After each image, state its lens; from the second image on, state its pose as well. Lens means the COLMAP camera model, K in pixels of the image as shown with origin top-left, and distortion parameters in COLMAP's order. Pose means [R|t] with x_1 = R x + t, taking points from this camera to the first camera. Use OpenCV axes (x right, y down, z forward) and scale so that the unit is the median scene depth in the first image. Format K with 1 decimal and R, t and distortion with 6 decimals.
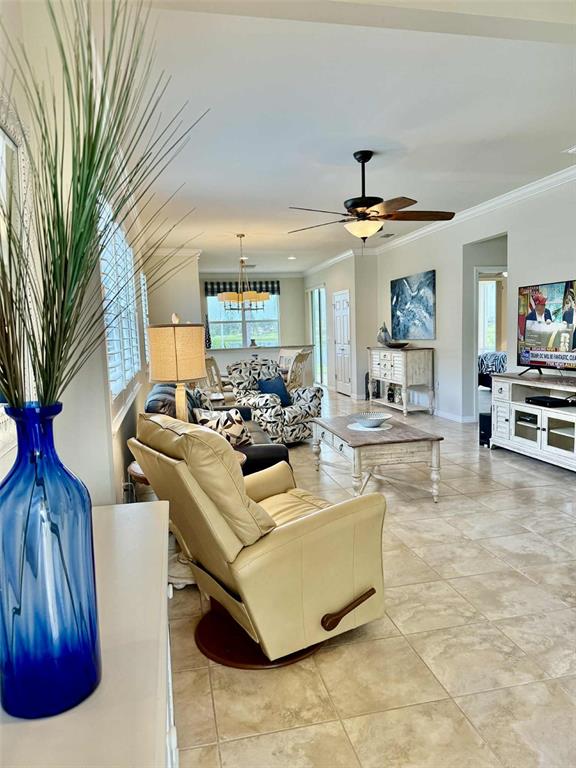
lens RADIAL K [[533.2, 0, 288.0], [0, 533.2, 384.0], [0, 0, 1]] dist [0.074562, -0.099832]
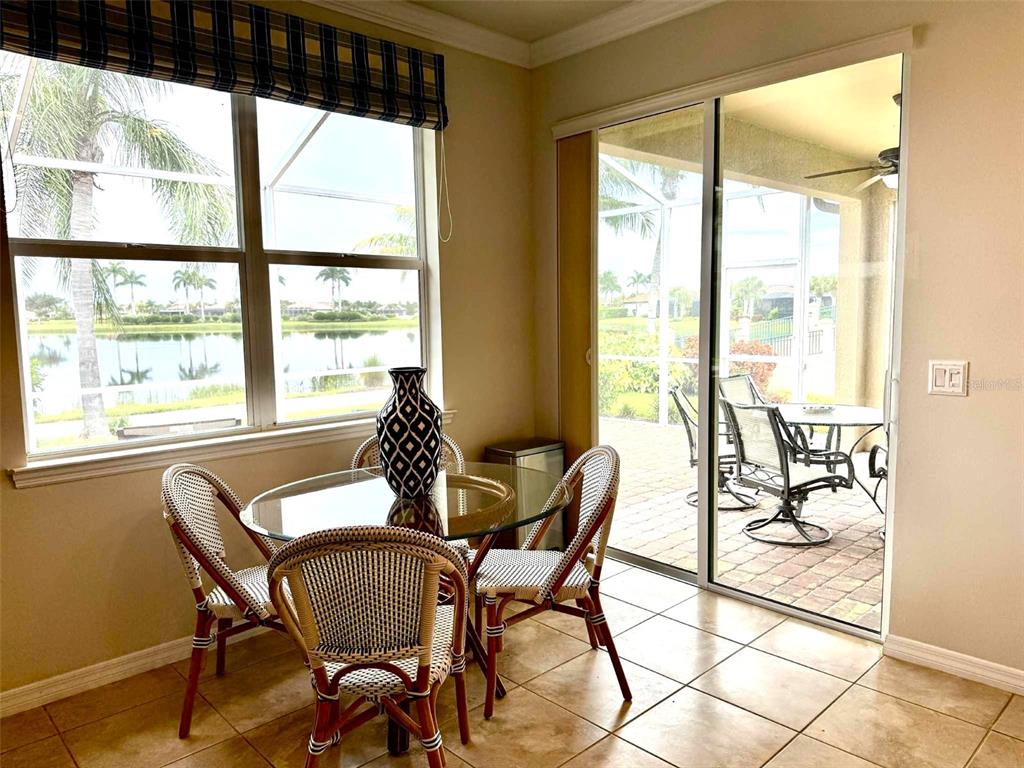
lens RADIAL K [[710.9, 0, 504.1], [0, 710.9, 391.2], [0, 0, 1]] dist [0.074562, -0.099832]
pose [[0.859418, -0.033070, 0.510203, -0.136470], [0.033982, 0.999394, 0.007537, -0.075995], [-0.510143, 0.010860, 0.860021, 0.788689]]
